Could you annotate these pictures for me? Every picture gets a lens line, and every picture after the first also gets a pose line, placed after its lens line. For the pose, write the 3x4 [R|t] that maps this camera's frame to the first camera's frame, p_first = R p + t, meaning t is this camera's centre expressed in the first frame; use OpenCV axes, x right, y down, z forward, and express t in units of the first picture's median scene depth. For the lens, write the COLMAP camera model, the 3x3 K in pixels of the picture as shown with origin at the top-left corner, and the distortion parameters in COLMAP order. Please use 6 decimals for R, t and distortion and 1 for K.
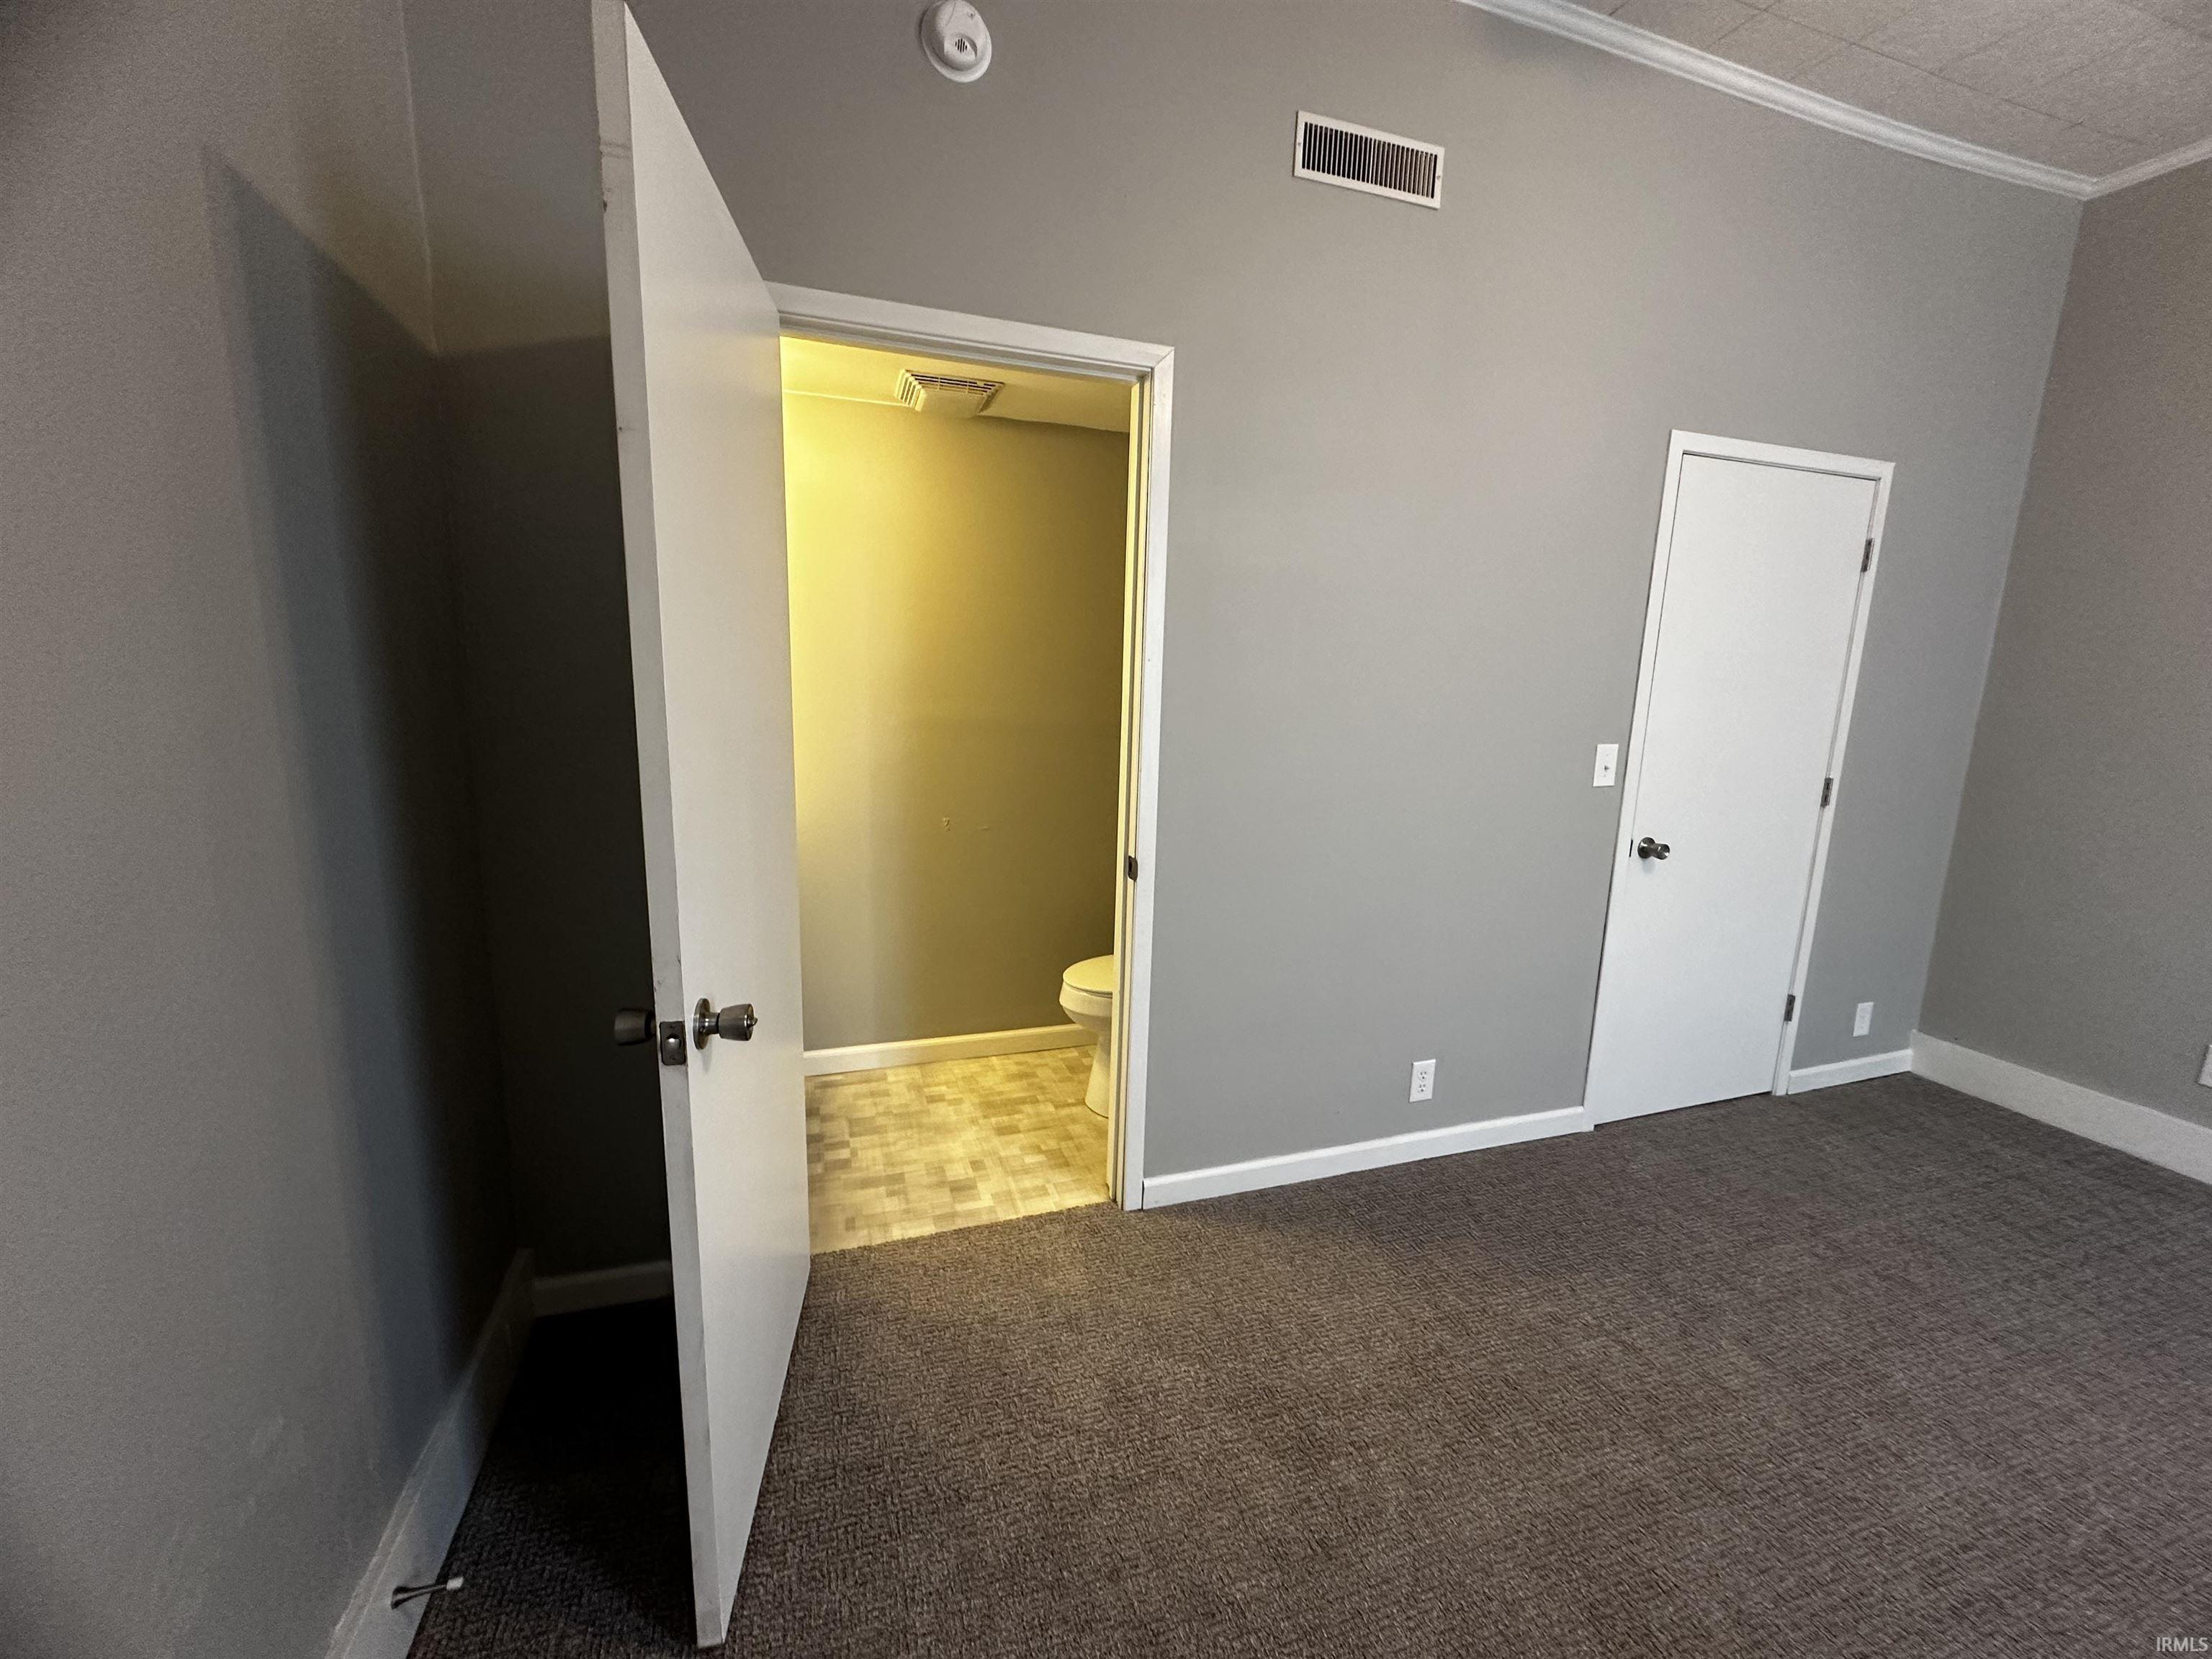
lens RADIAL K [[884.1, 0, 1106.0], [0, 884.1, 829.5], [0, 0, 1]] dist [0.001610, -0.000152]
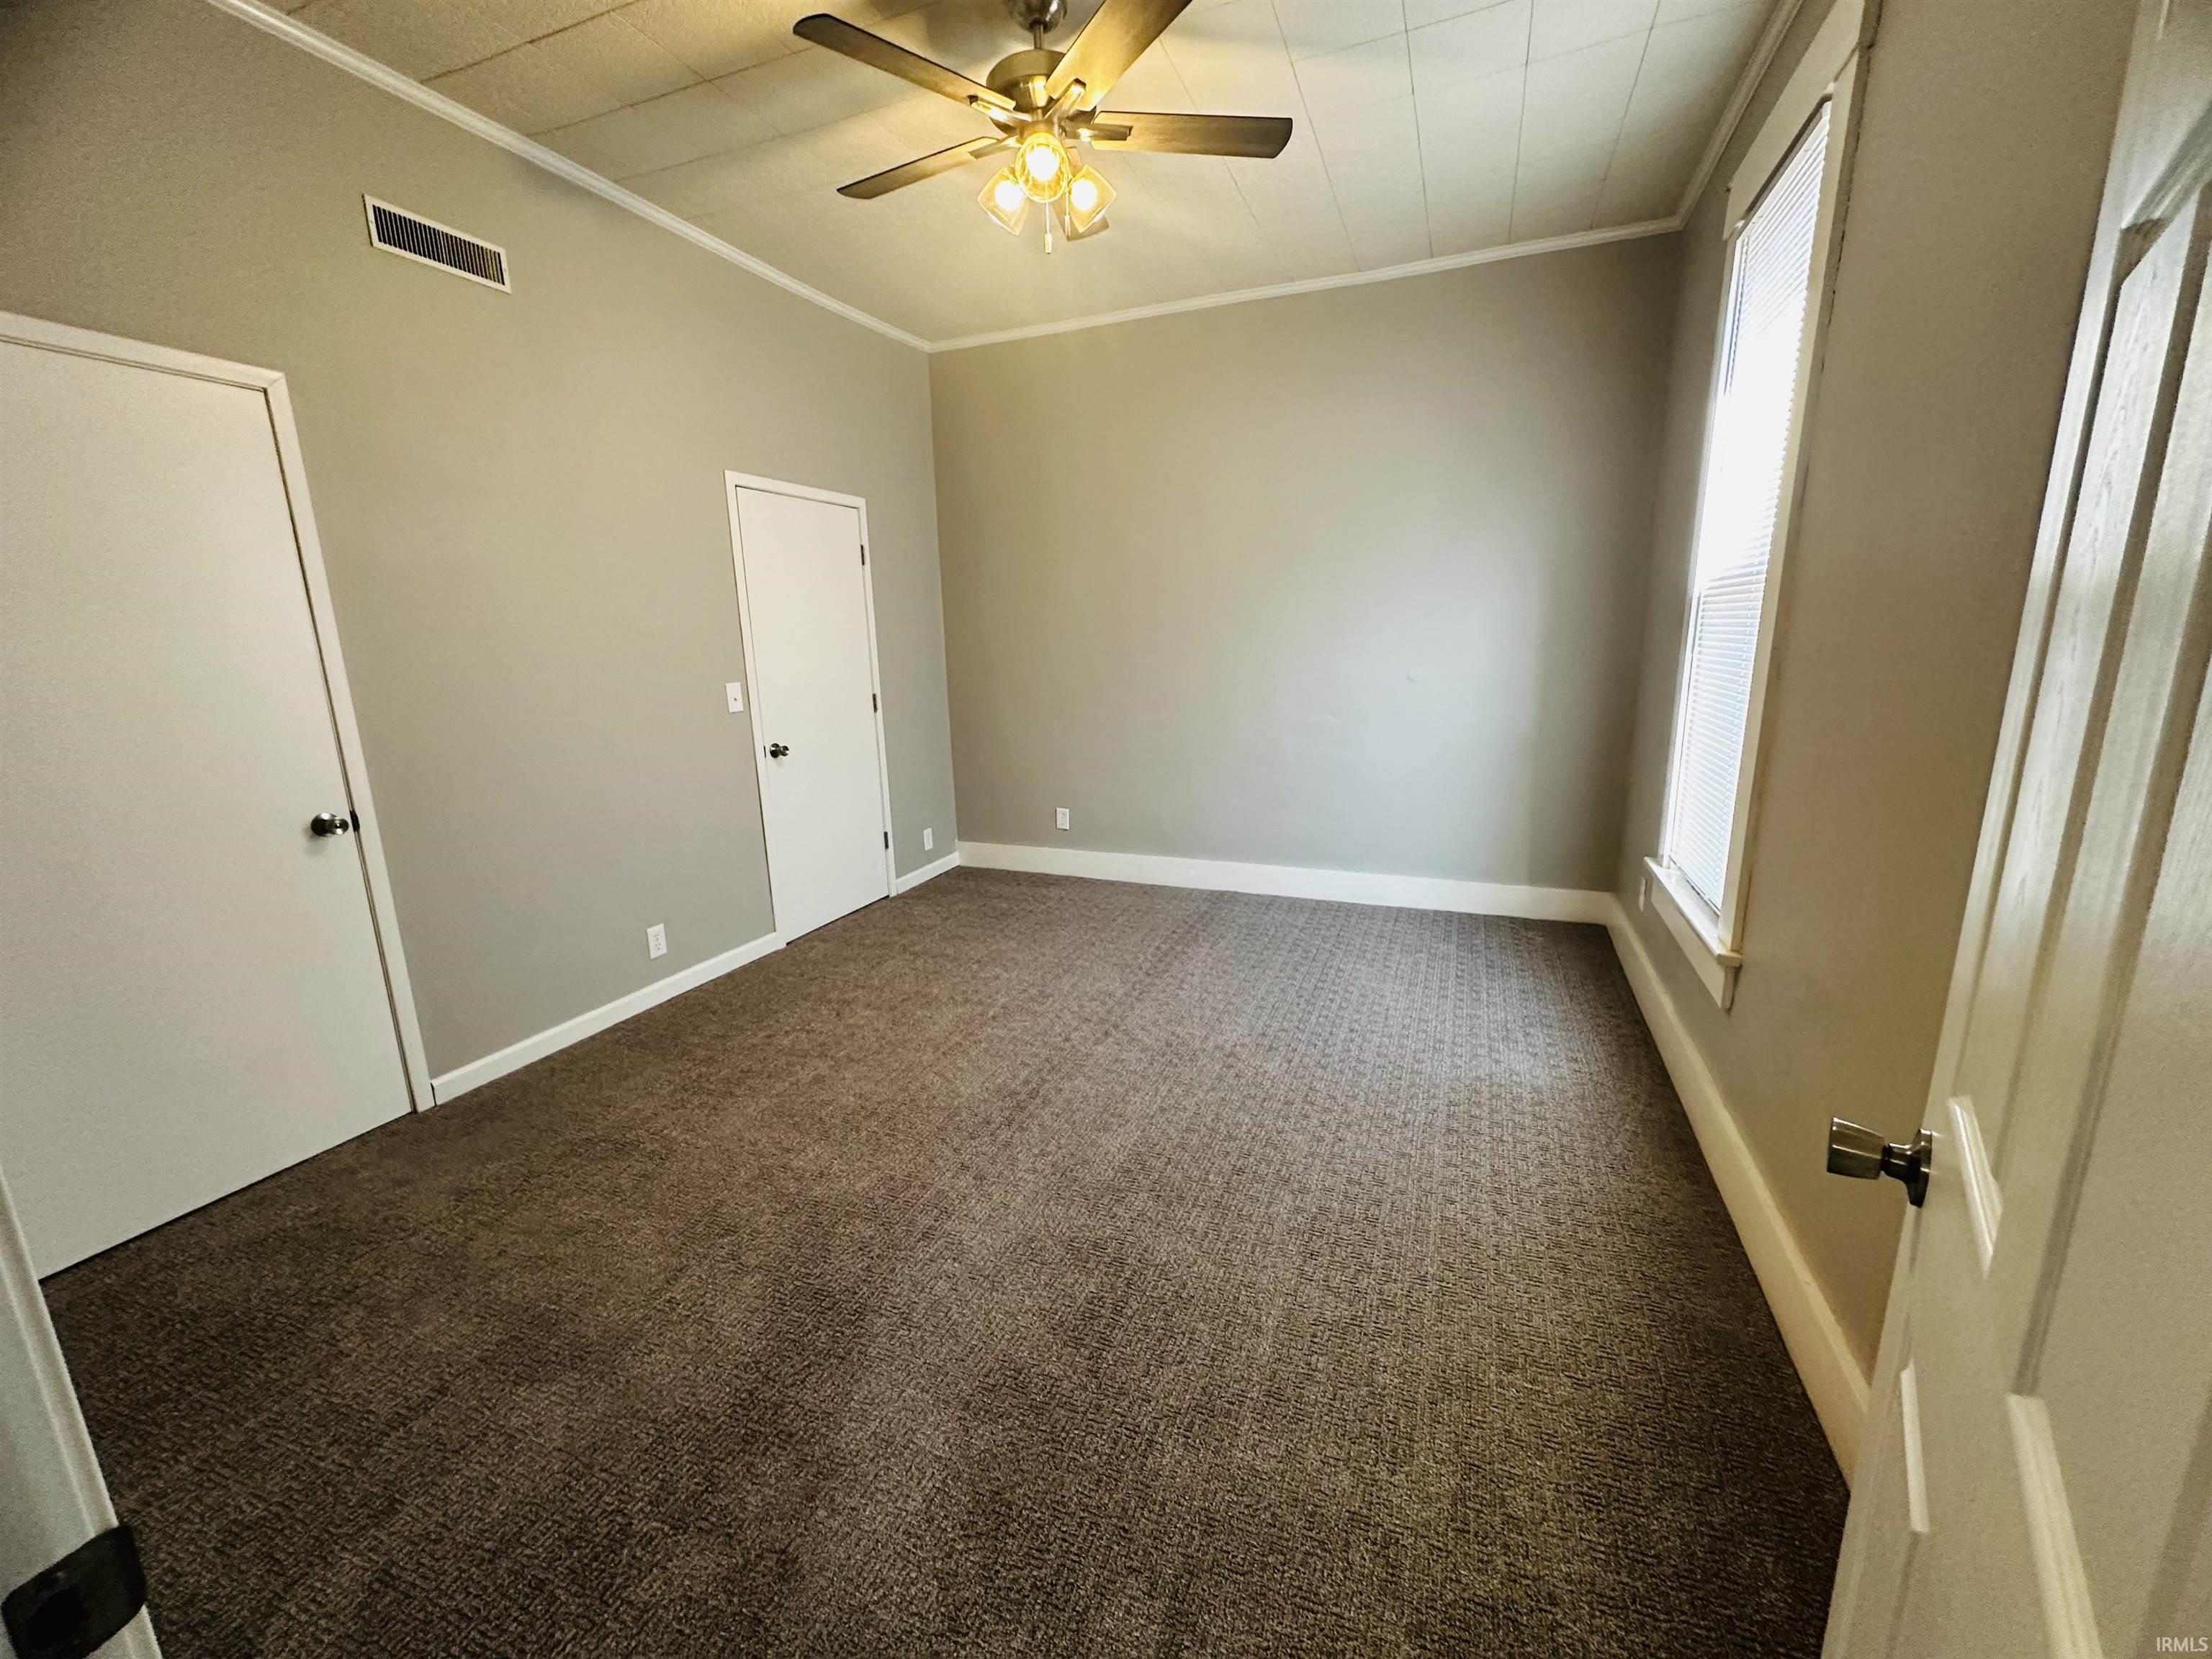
lens RADIAL K [[877.1, 0, 1106.0], [0, 877.1, 829.5], [0, 0, 1]] dist [-0.003233, -0.000453]
pose [[0.653214, -0.205253, 0.728823, -0.133221], [0.174333, 0.977466, 0.119028, 0.074091], [-0.736830, 0.049307, 0.674277, -0.412265]]
